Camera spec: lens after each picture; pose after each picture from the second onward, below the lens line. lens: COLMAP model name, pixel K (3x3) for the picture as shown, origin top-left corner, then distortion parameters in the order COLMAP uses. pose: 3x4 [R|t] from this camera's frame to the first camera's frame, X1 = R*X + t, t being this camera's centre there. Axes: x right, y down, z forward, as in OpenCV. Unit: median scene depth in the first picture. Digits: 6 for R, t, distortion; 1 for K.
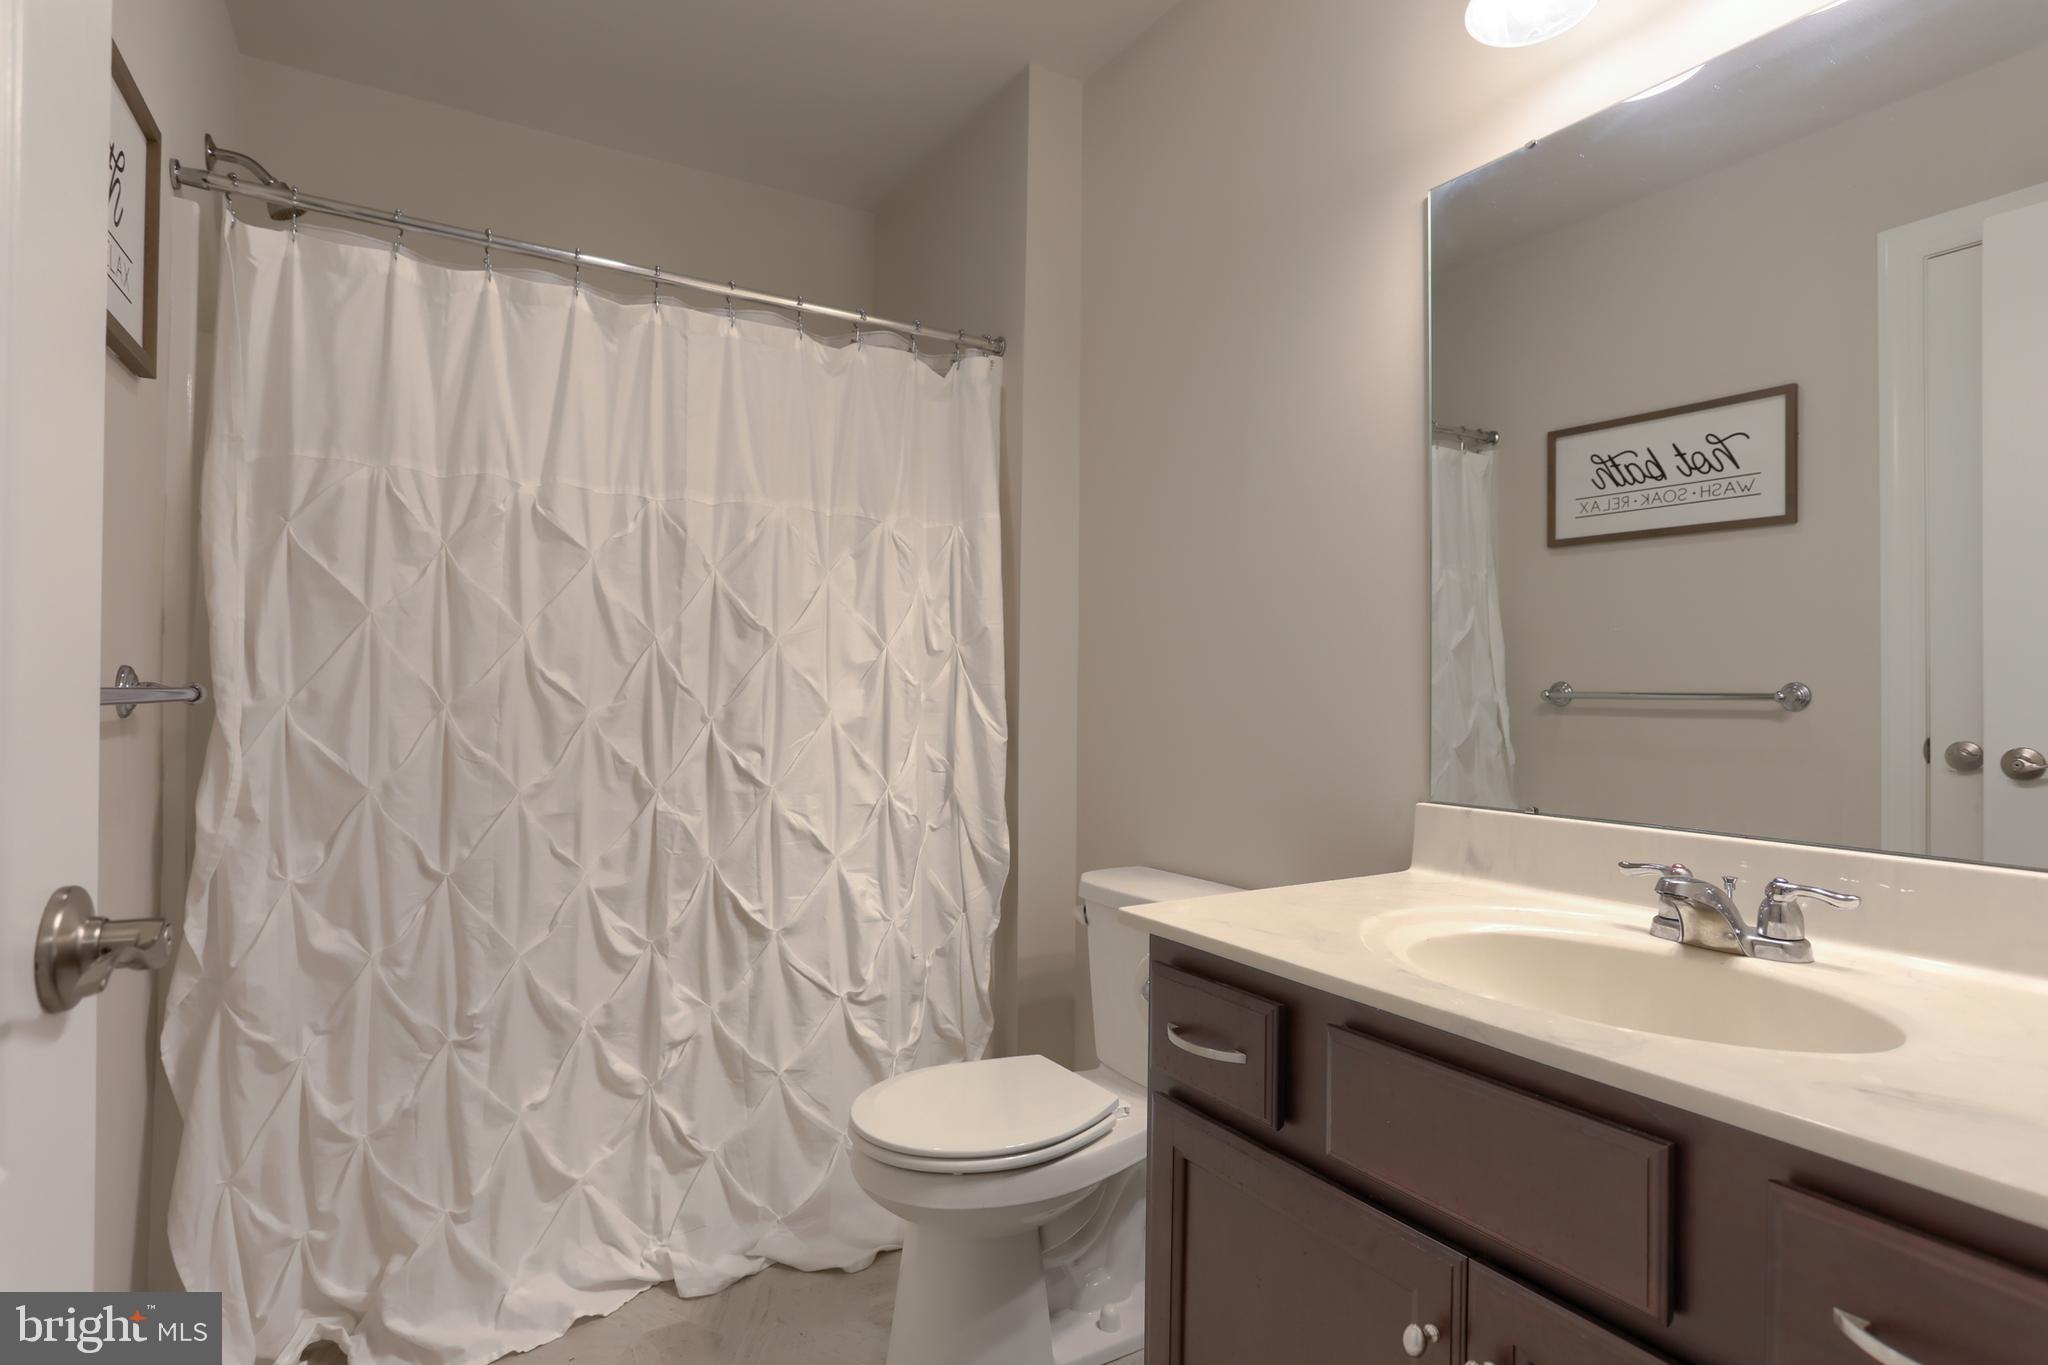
lens RADIAL K [[1080.2, 0, 1027.2], [0, 1080.2, 682.2], [0, 0, 1]] dist [-0.039073, 0.016487]
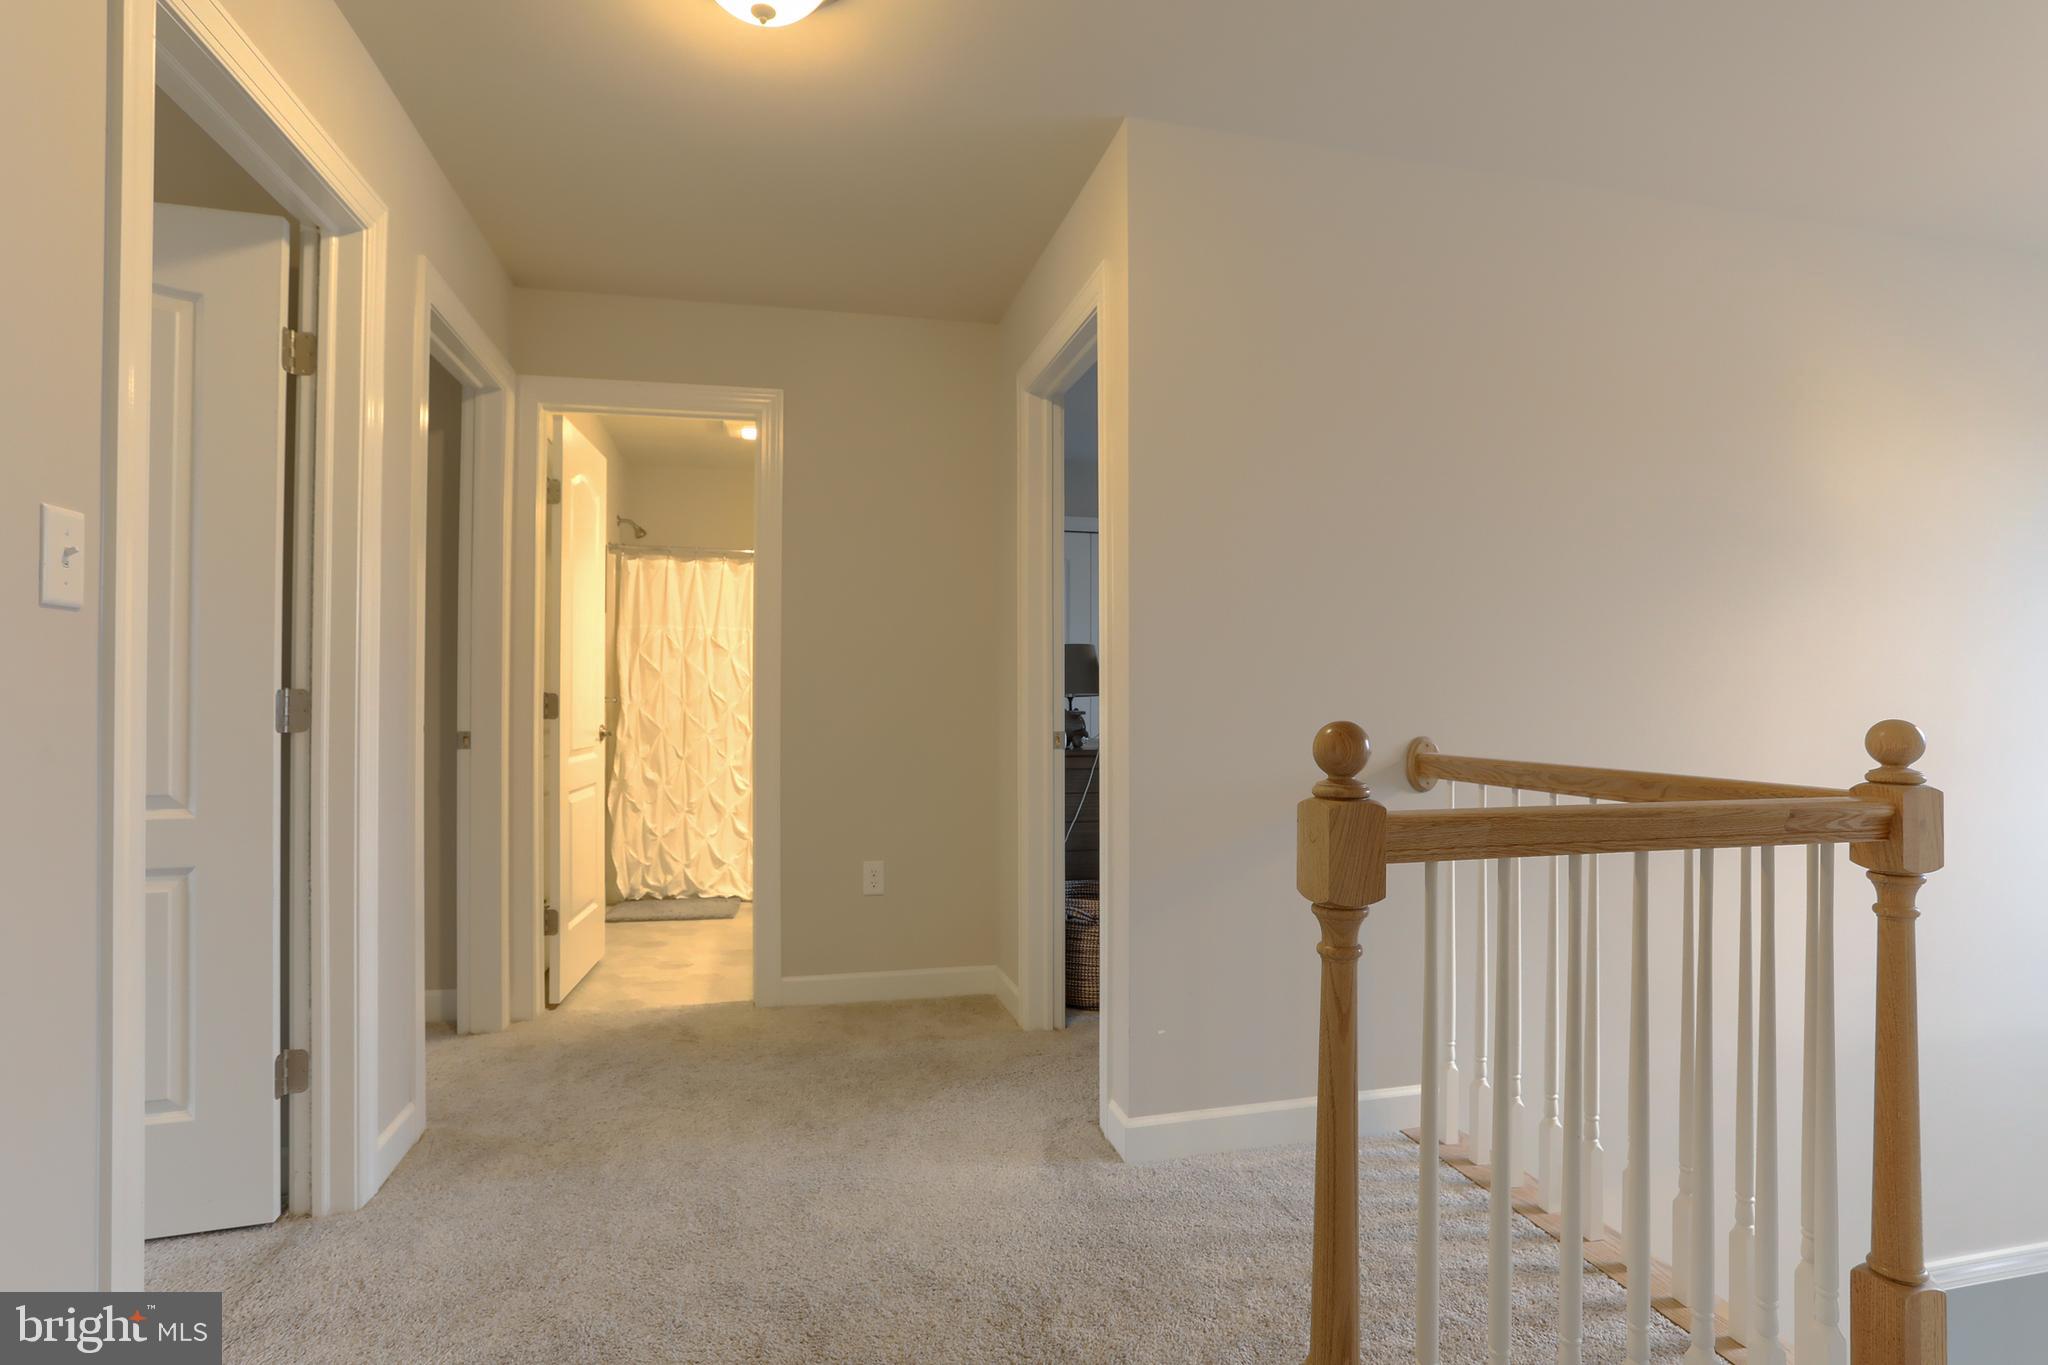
lens RADIAL K [[1080.2, 0, 1017.0], [0, 1080.2, 683.3], [0, 0, 1]] dist [-0.039073, 0.016487]
pose [[0.953254, -0.009293, -0.302028, 1.375384], [0.008451, 0.999956, -0.004096, -0.016821], [0.302052, 0.001352, 0.953290, -1.758226]]
